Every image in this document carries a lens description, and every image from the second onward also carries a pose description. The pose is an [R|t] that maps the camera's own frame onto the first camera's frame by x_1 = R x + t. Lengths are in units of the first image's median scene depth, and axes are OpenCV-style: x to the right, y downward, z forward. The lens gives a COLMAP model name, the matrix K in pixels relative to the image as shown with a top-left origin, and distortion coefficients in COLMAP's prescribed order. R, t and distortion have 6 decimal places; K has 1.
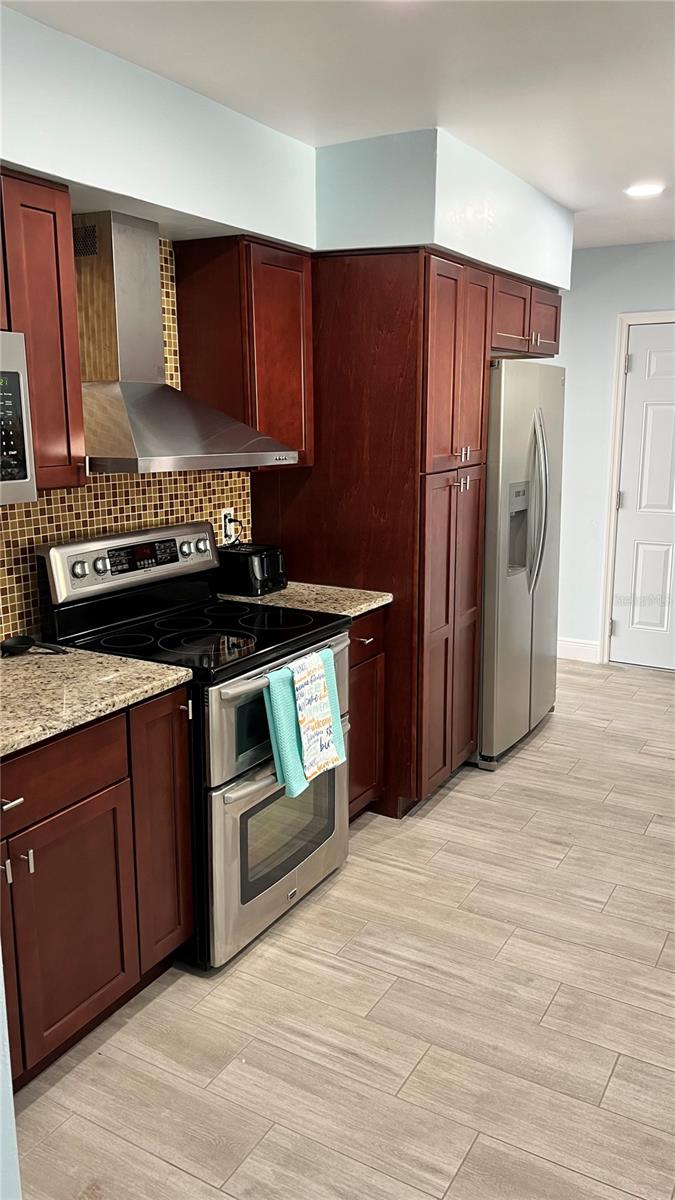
lens RADIAL K [[895.4, 0, 328.5], [0, 895.4, 593.4], [0, 0, 1]] dist [0.047993, -0.056418]
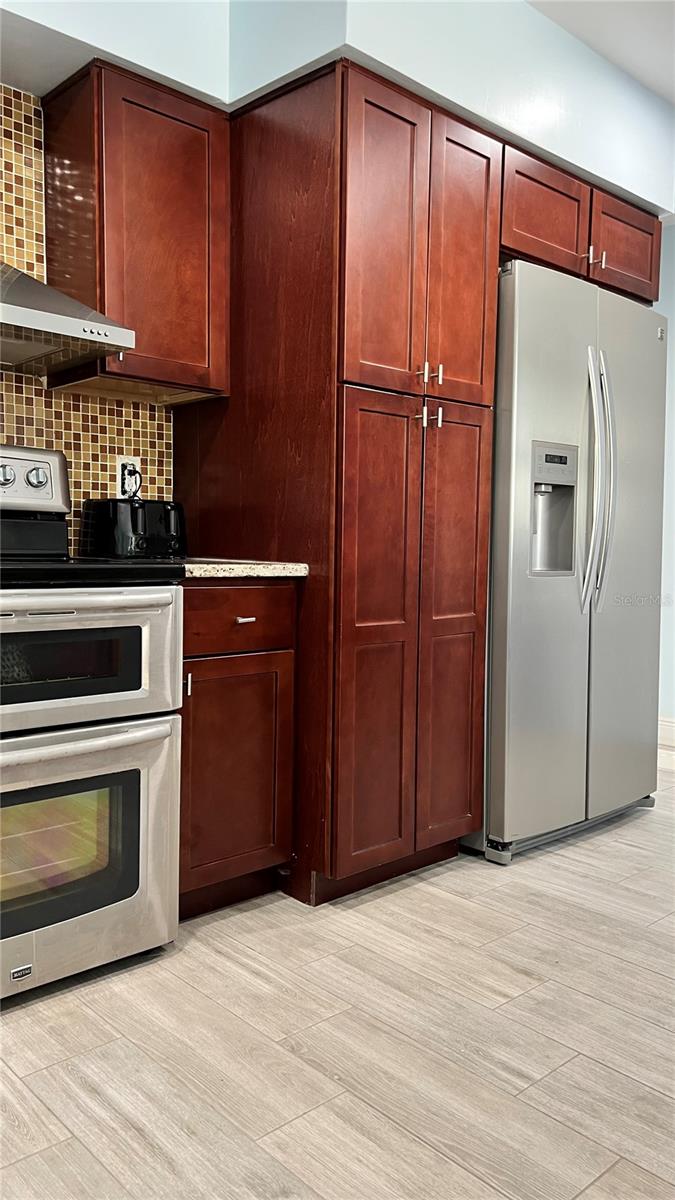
lens RADIAL K [[905.1, 0, 337.5], [0, 905.1, 600.0], [0, 0, 1]] dist [0.053010, -0.045425]
pose [[0.957930, 0.037278, -0.284569, 0.304308], [-0.077338, 0.988379, -0.130864, 0.122344], [0.276384, 0.147367, 0.949681, 0.353674]]
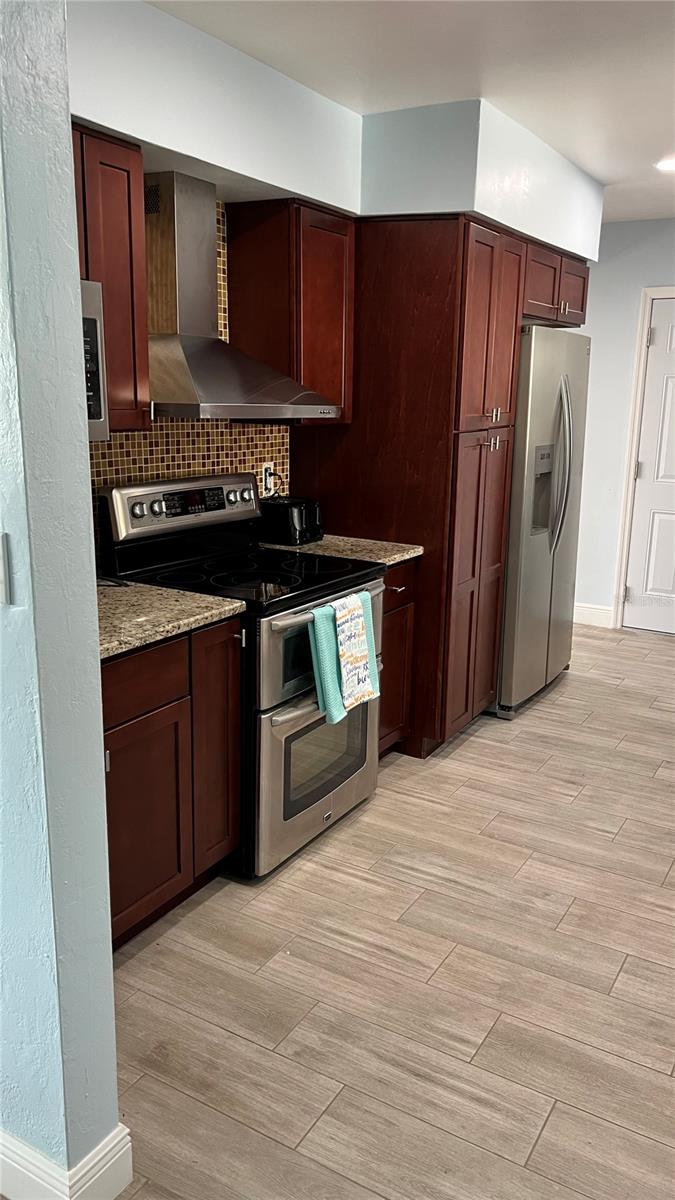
lens RADIAL K [[895.4, 0, 337.5], [0, 895.4, 600.0], [0, 0, 1]] dist [0.064077, -0.108248]
pose [[0.999735, 0.022983, 0.001158, -0.030698], [-0.023008, 0.999226, 0.031898, 0.033370], [-0.000424, -0.031916, 0.999490, -0.063165]]
